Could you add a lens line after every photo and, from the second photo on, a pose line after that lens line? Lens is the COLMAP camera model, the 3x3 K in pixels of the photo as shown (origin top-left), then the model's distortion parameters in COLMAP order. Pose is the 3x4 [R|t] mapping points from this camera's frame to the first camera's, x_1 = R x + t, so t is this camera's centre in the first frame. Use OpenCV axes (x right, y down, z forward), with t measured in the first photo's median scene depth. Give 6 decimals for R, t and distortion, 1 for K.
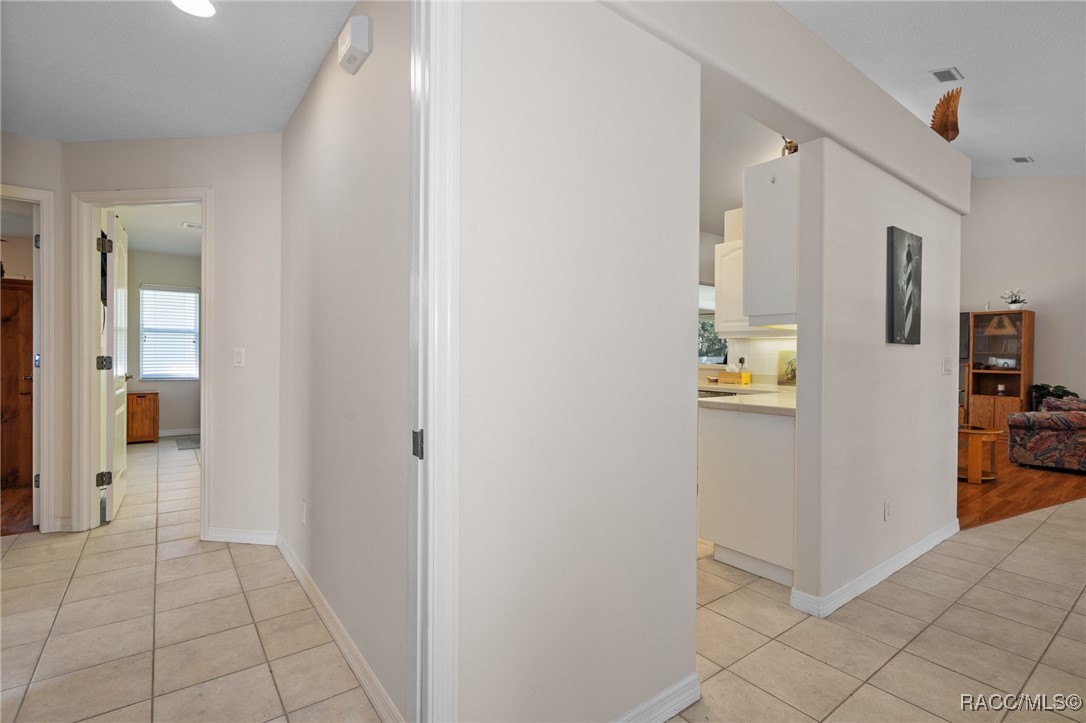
lens RADIAL K [[510.4, 0, 541.4], [0, 510.4, 357.2], [0, 0, 1]] dist [0.000190, 0.000401]
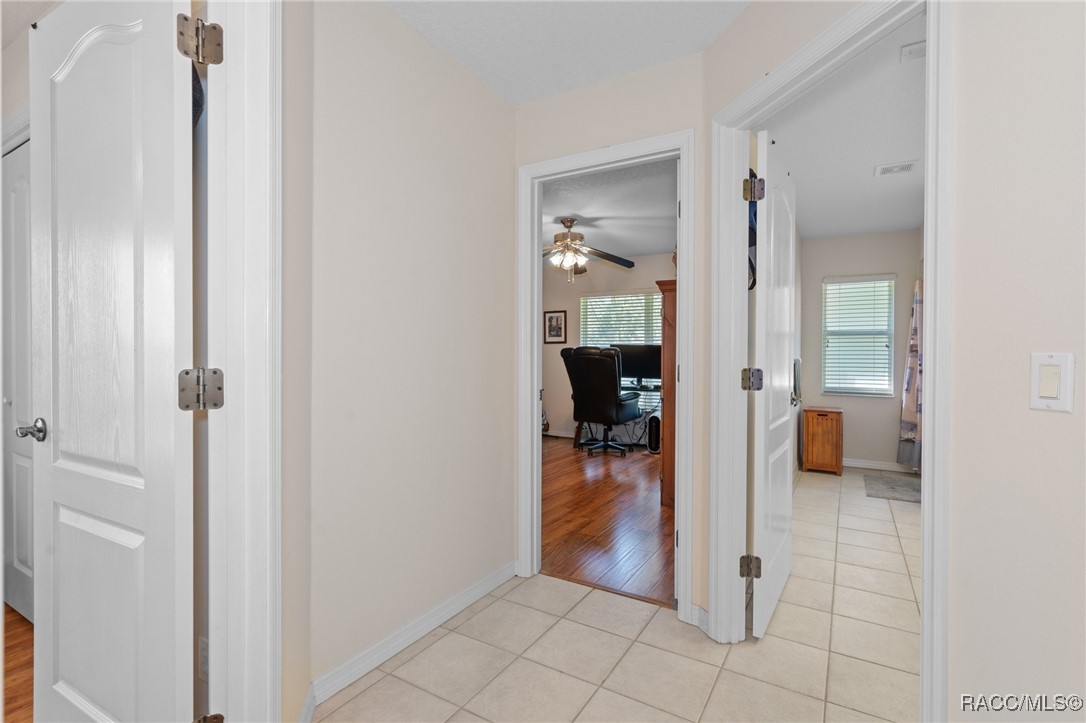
lens RADIAL K [[510.4, 0, 541.4], [0, 510.4, 357.2], [0, 0, 1]] dist [0.000190, 0.000401]
pose [[0.376008, -0.002925, -0.926612, -0.212328], [-0.009956, 0.999925, -0.007196, -0.004589], [0.926563, 0.011931, 0.375950, 0.297517]]
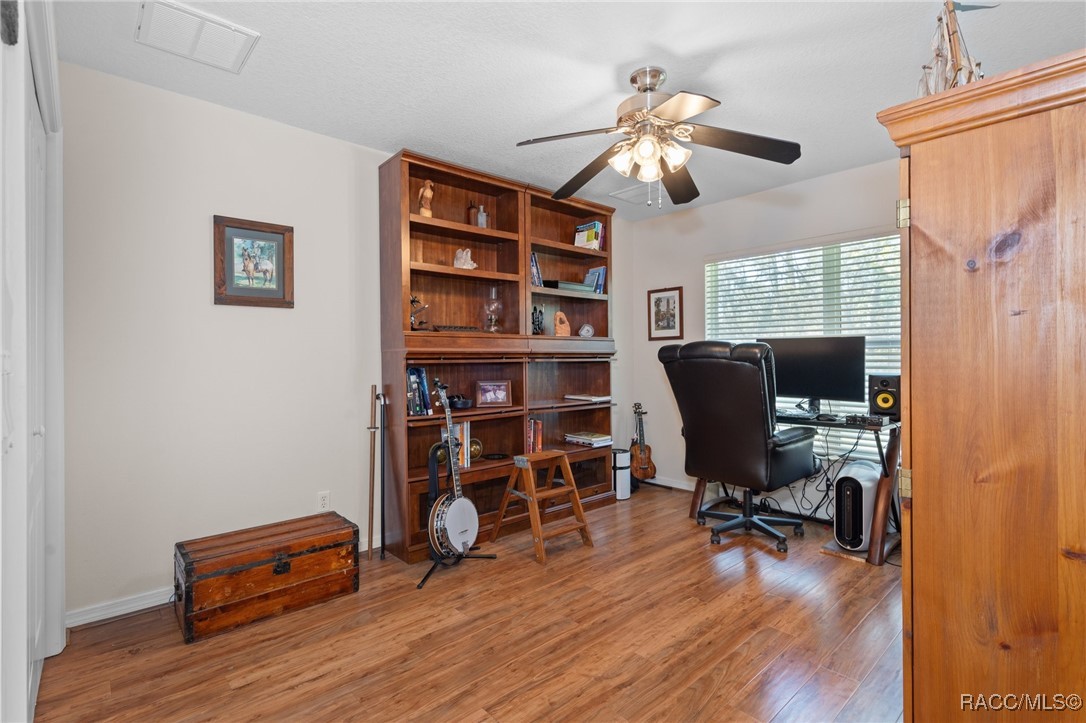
lens RADIAL K [[510.4, 0, 541.4], [0, 510.4, 357.2], [0, 0, 1]] dist [0.000190, 0.000401]
pose [[0.090215, -0.012707, -0.995841, -0.337353], [-0.002984, 0.999911, -0.013029, -0.006273], [0.995918, 0.004147, 0.090169, 0.377120]]
